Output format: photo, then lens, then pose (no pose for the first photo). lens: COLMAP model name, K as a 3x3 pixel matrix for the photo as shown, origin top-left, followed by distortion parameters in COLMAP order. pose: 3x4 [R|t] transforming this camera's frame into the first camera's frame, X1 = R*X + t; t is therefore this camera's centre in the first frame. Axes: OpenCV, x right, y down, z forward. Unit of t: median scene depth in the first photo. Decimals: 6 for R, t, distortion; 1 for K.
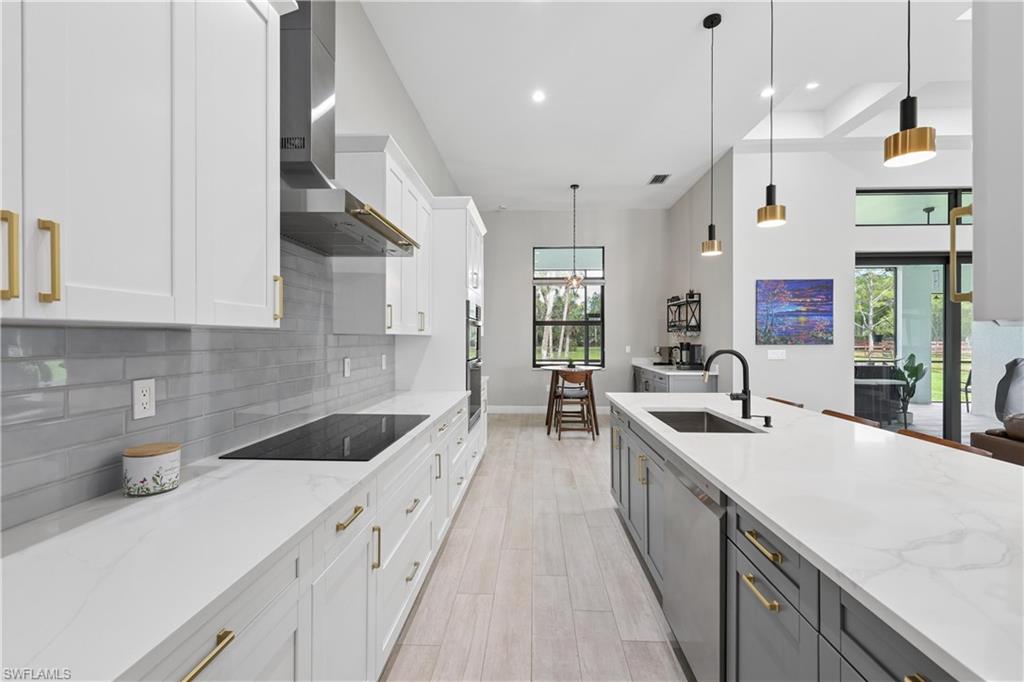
lens RADIAL K [[441.4, 0, 512.0], [0, 441.4, 341.0], [0, 0, 1]] dist [0.000682, 0.000068]
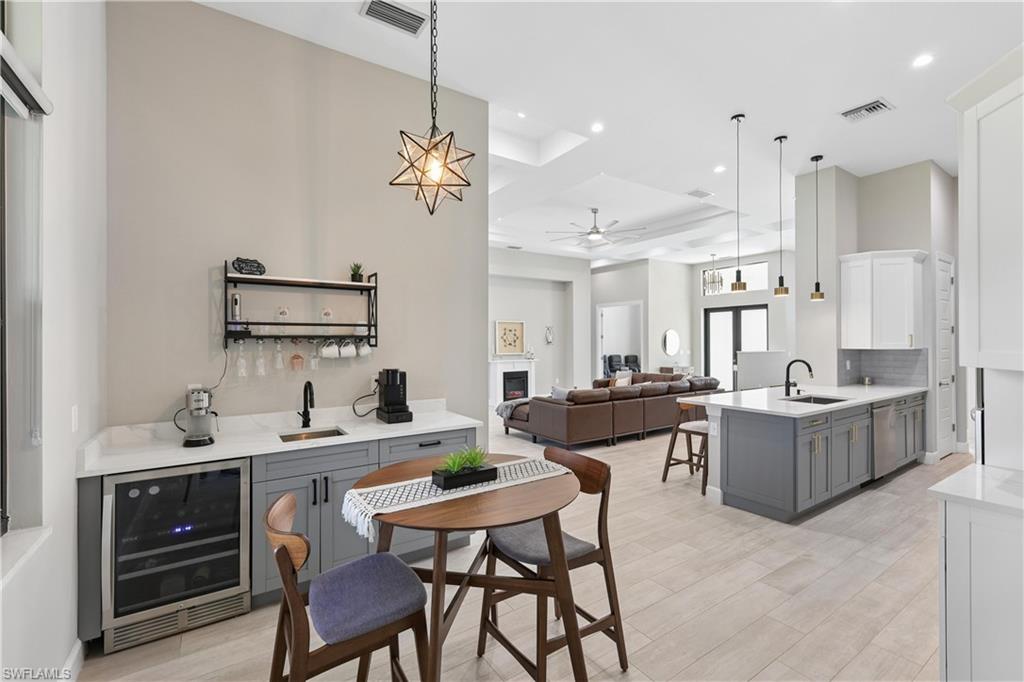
lens RADIAL K [[441.4, 0, 512.0], [0, 441.4, 341.0], [0, 0, 1]] dist [0.000682, 0.000068]
pose [[-0.595648, 0.003199, 0.803239, -0.131921], [0.008871, 0.999957, 0.002596, -0.034680], [-0.803197, 0.008672, -0.595651, 1.445369]]
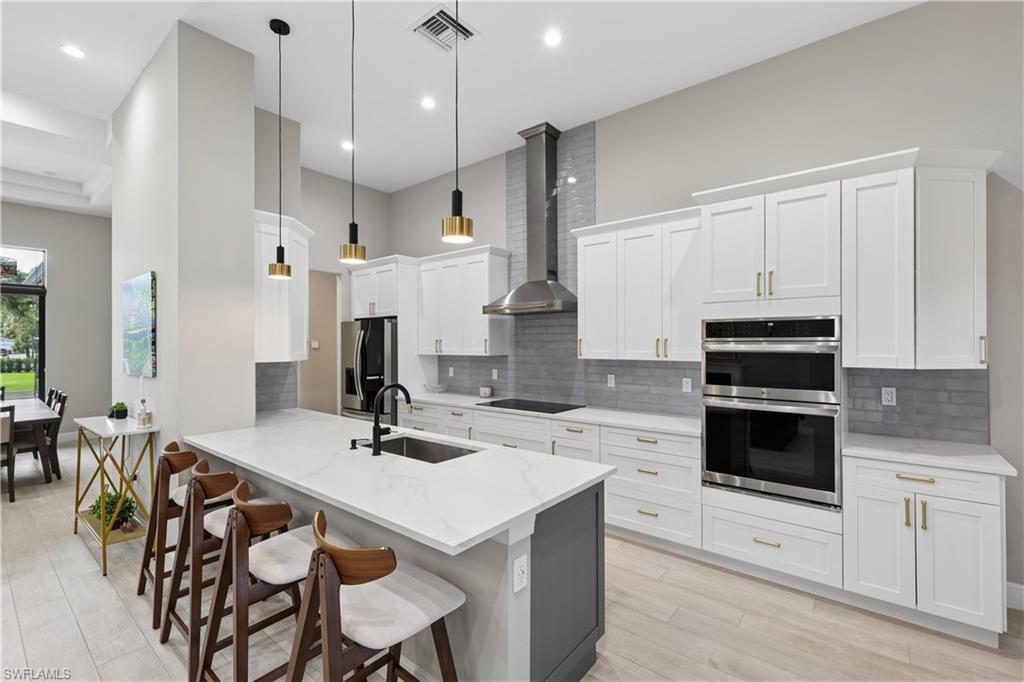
lens RADIAL K [[445.6, 0, 512.0], [0, 445.6, 341.0], [0, 0, 1]] dist [0.002653, 0.000432]
pose [[-0.585470, -0.002075, -0.810691, 0.549587], [-0.000262, 0.999997, -0.002370, -0.036396], [0.810694, -0.001175, -0.585469, 0.865393]]
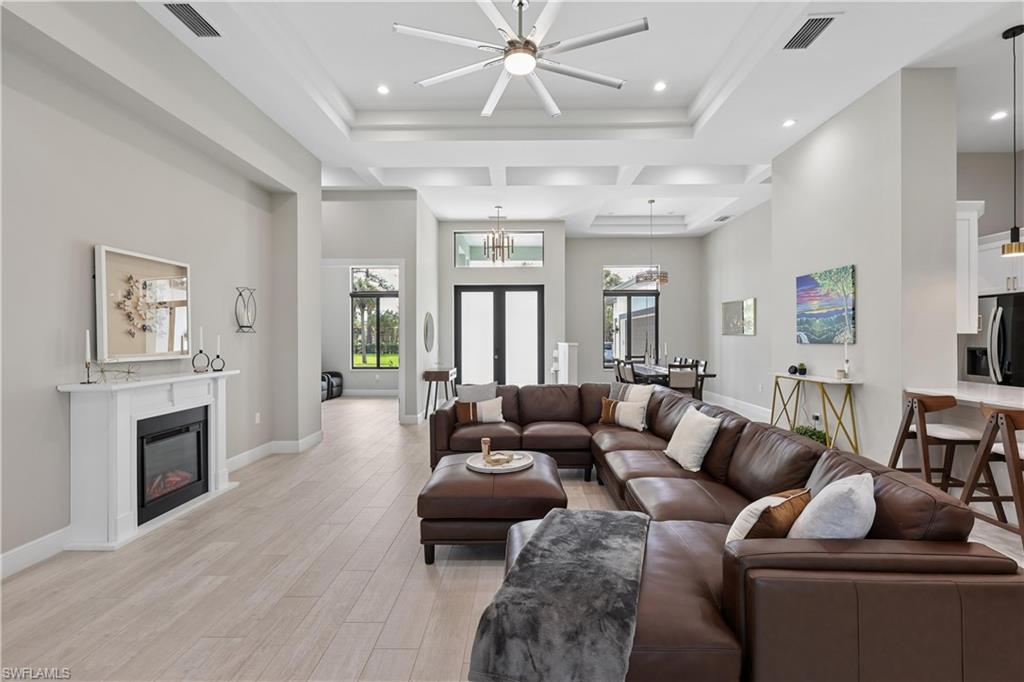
lens RADIAL K [[441.4, 0, 512.0], [0, 441.4, 341.0], [0, 0, 1]] dist [0.000682, 0.000068]
pose [[-0.999274, 0.001585, -0.038061, 1.014984], [0.001023, 0.999890, 0.014776, -0.004816], [0.038080, 0.014727, -0.999166, 0.903266]]
